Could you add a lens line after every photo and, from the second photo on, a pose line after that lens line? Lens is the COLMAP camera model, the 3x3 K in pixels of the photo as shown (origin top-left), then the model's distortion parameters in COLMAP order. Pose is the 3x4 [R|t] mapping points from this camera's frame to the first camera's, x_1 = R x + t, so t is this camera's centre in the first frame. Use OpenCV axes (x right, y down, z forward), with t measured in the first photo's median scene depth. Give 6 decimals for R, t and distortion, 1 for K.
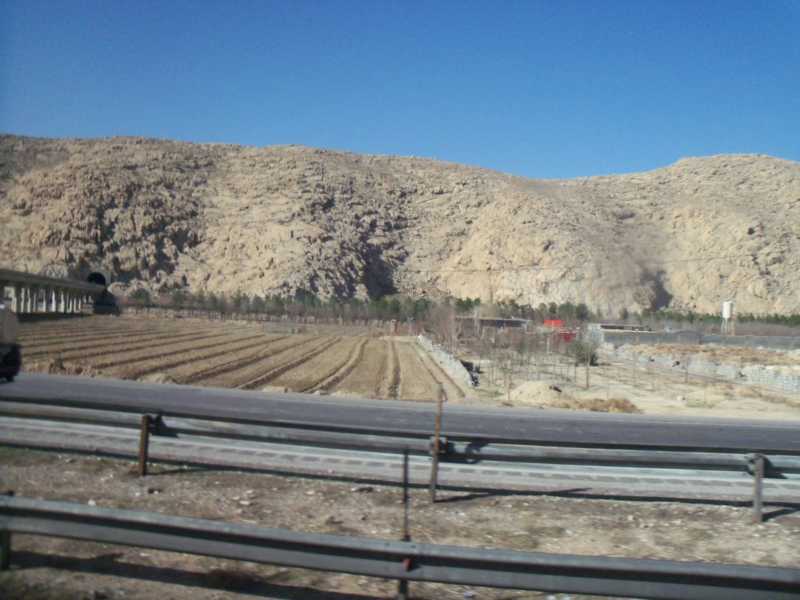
lens RADIAL K [[890.0, 0, 400.0], [0, 890.0, 300.0], [0, 0, 1]] dist [-0.190666, 0.056166]
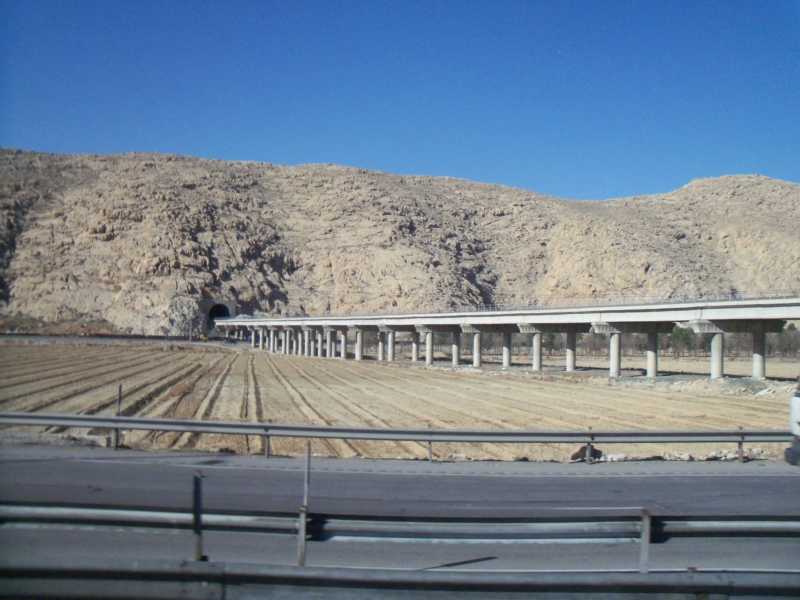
lens RADIAL K [[890.0, 0, 400.0], [0, 890.0, 300.0], [0, 0, 1]] dist [-0.190666, 0.056166]
pose [[0.983763, -0.021238, 0.178210, -0.288821], [0.024706, 0.999546, -0.017262, -0.013706], [-0.177762, 0.021385, 0.983841, 0.062848]]
